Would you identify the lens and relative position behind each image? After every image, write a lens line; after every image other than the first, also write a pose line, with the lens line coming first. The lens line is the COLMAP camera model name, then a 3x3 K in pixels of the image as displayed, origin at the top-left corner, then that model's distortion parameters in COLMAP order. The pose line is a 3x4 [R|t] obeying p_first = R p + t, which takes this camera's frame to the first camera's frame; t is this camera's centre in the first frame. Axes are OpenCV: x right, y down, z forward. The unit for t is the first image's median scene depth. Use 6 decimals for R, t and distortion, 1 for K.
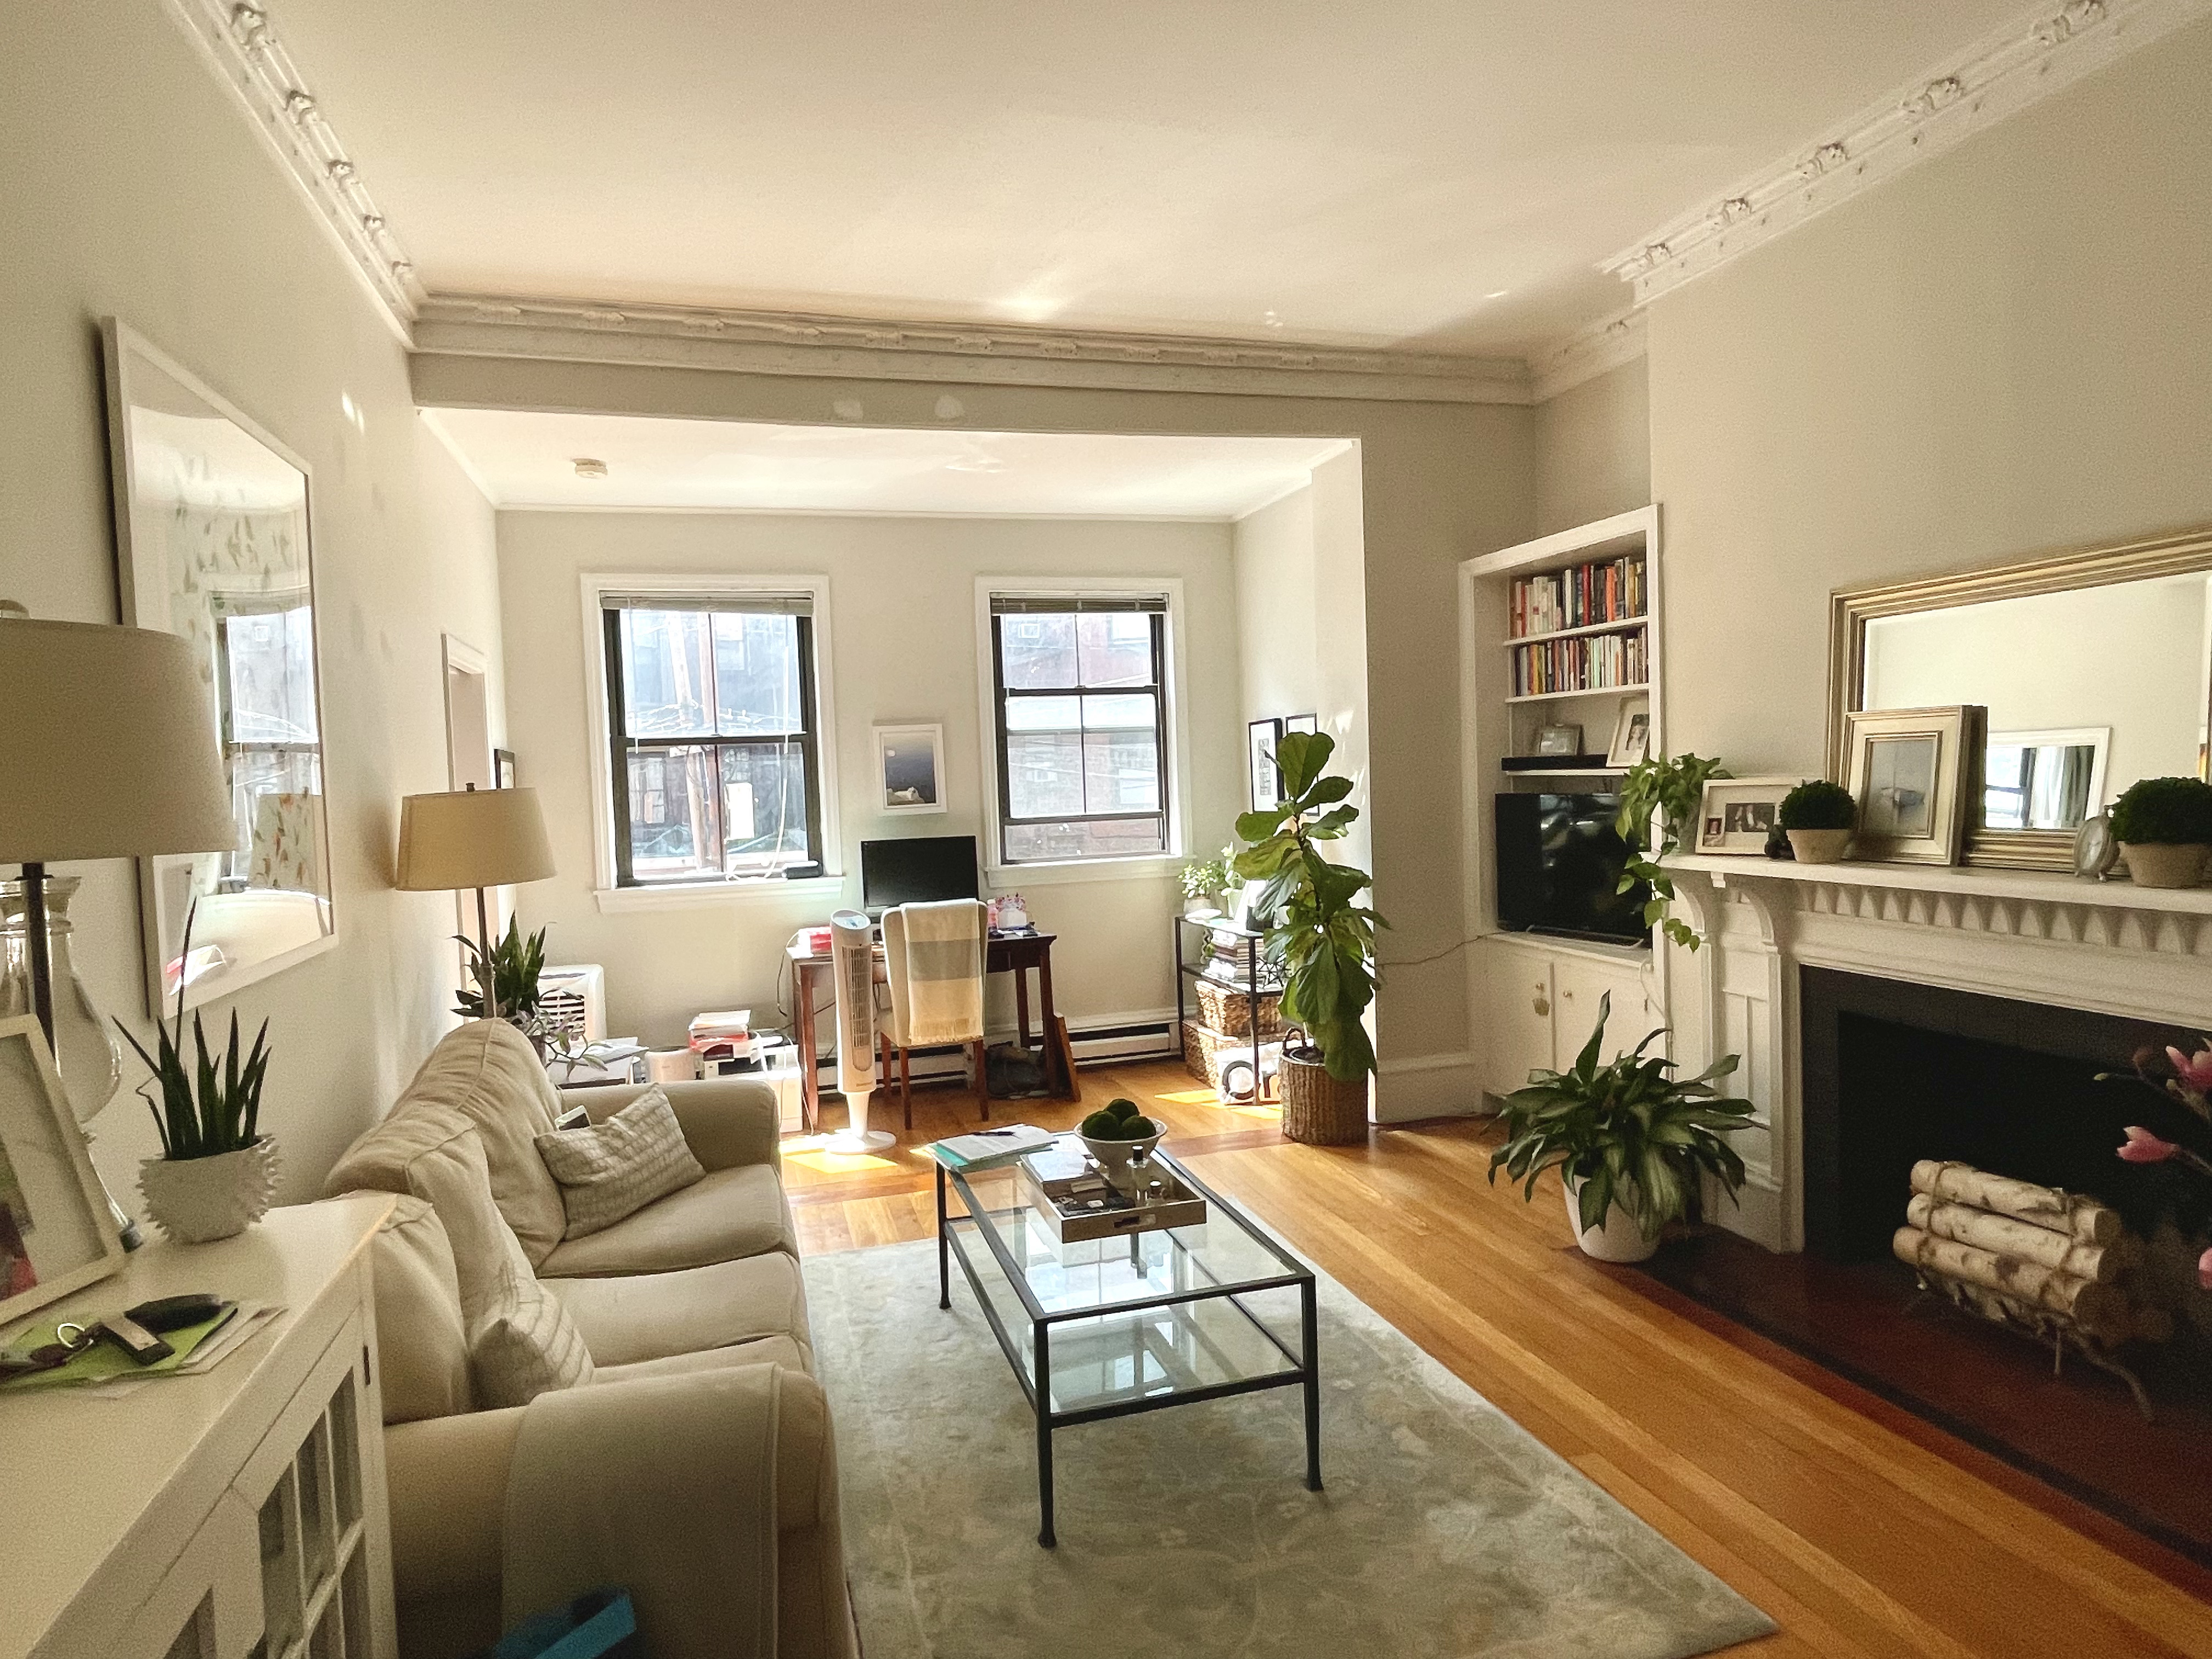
lens RADIAL K [[1266.7, 0, 1091.8], [0, 1266.7, 828.5], [0, 0, 1]] dist [-0.005816, 0.001545]
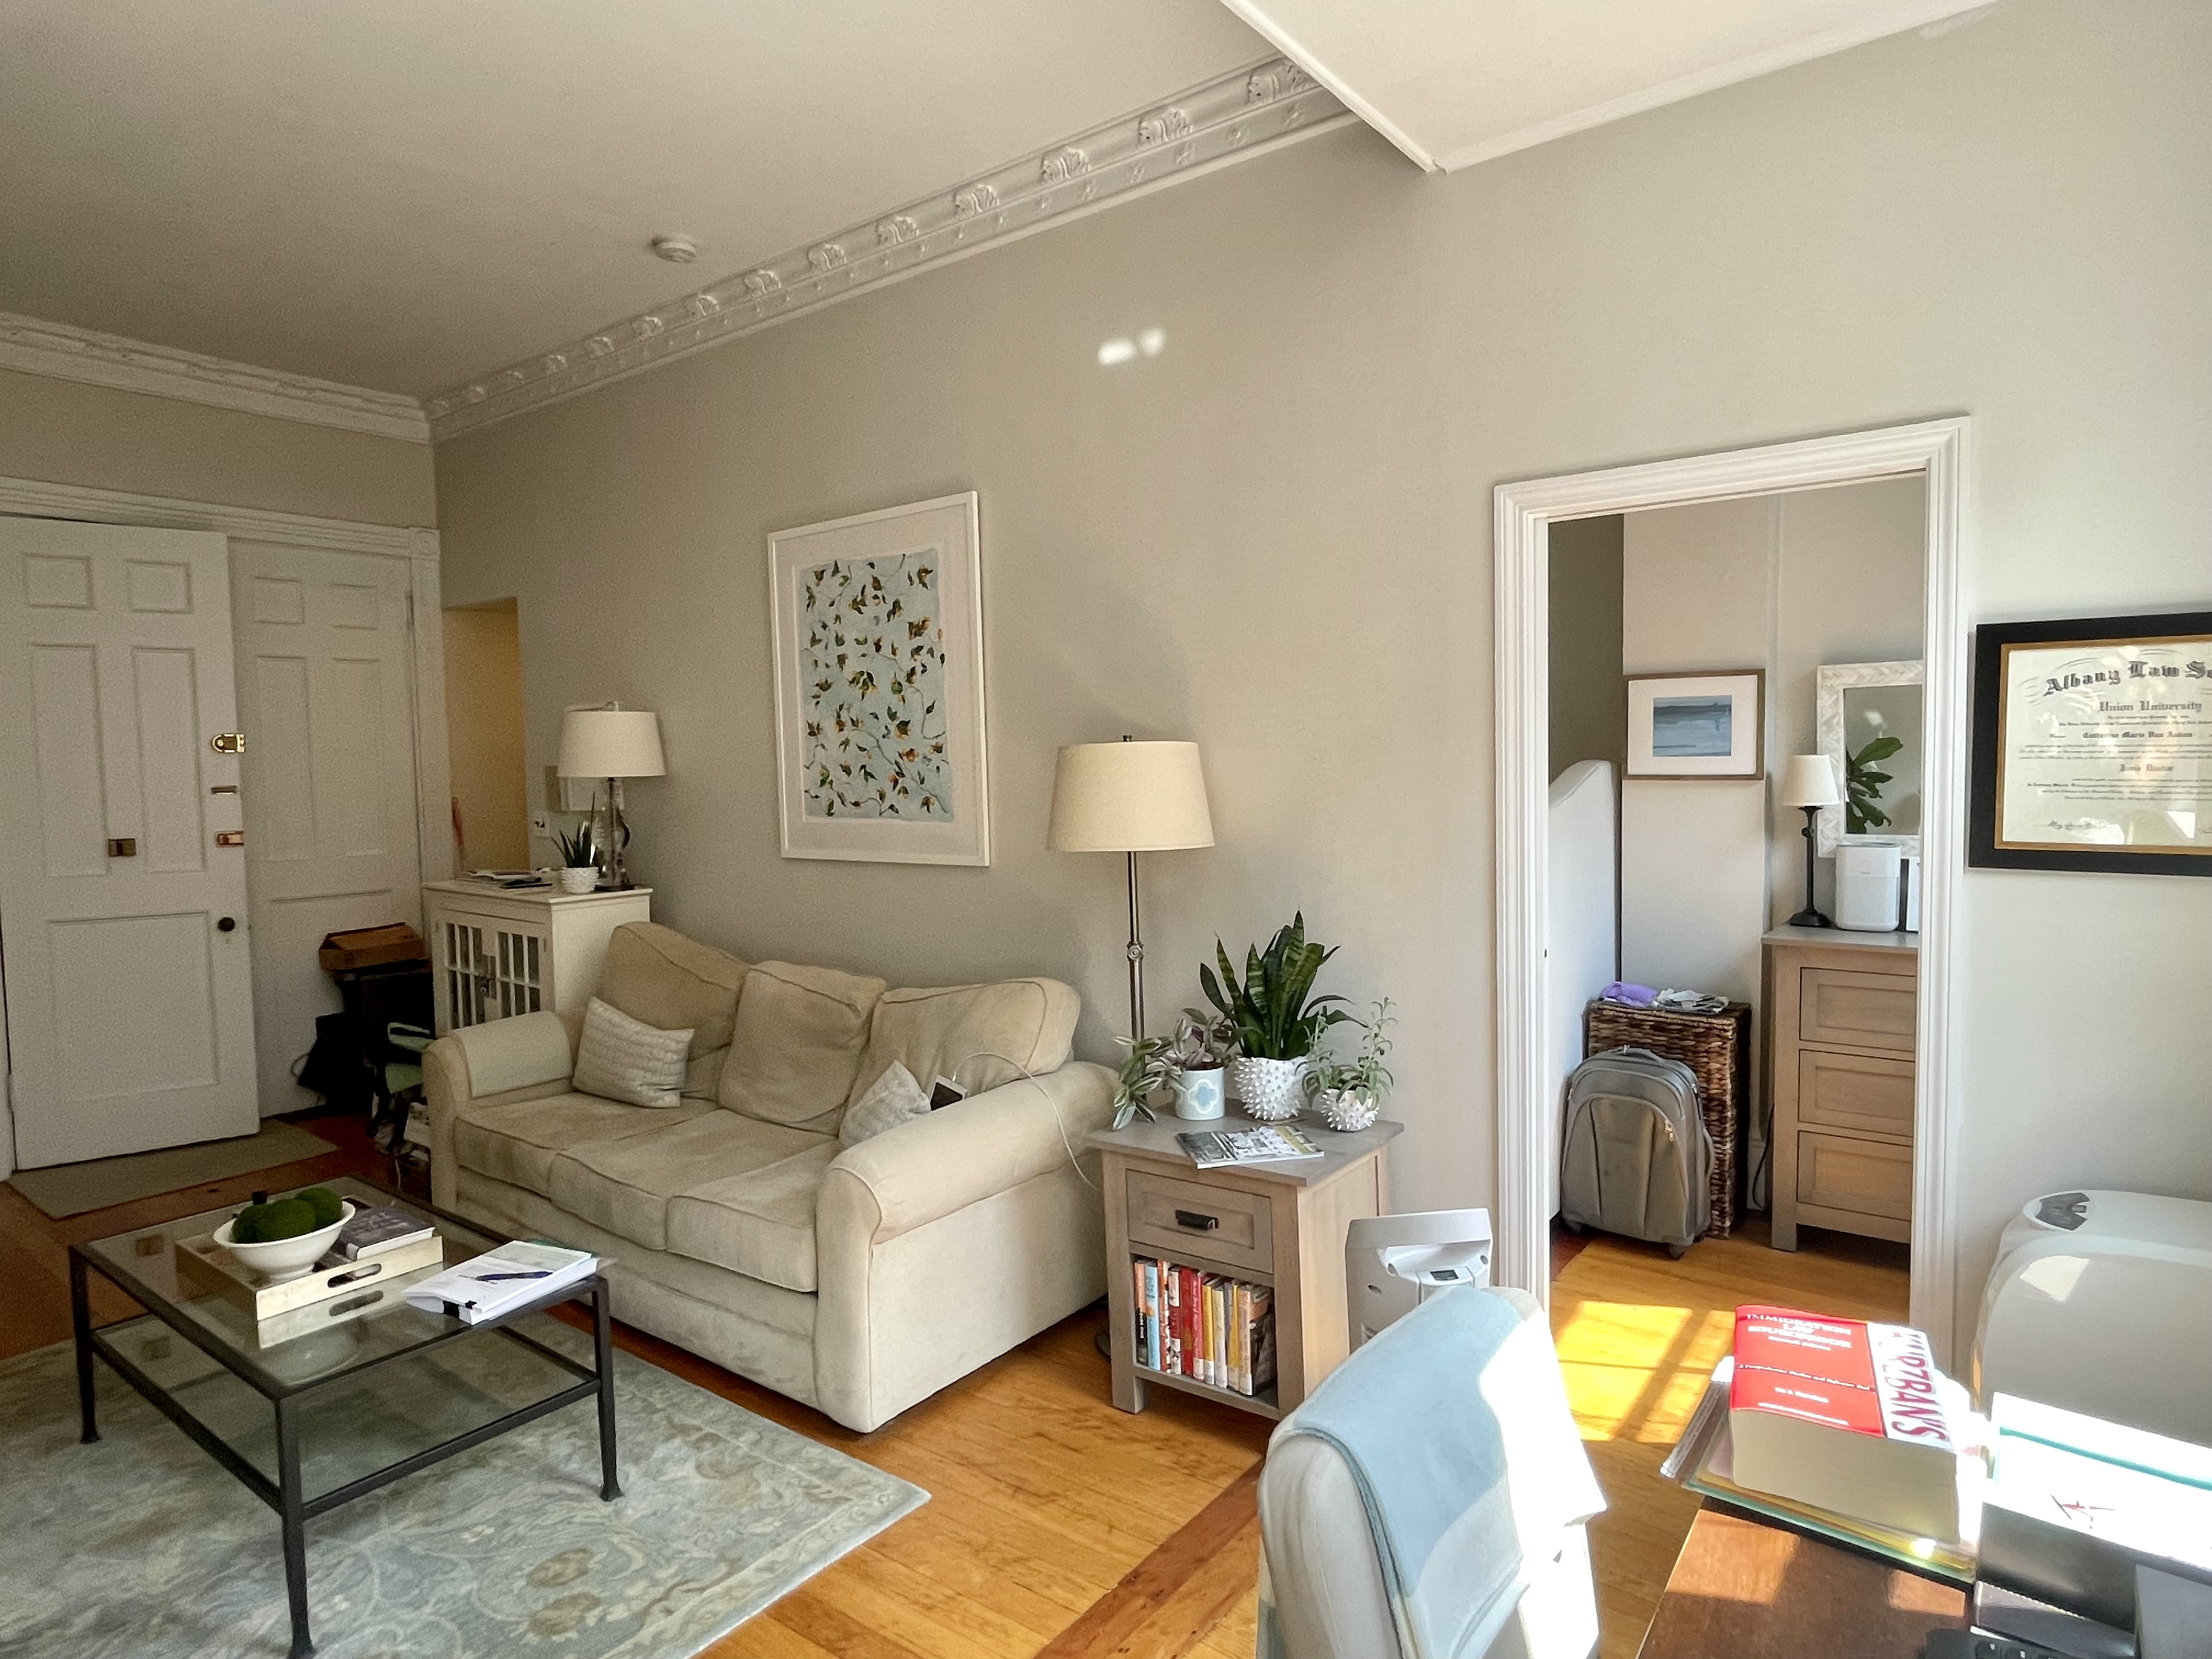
lens RADIAL K [[1266.7, 0, 1096.0], [0, 1266.7, 828.3], [0, 0, 1]] dist [-0.005816, 0.001545]
pose [[-0.809447, 0.085863, -0.580882, 0.038288], [0.022847, 0.993107, 0.114960, -0.061771], [0.586749, 0.079783, -0.805829, 1.419957]]
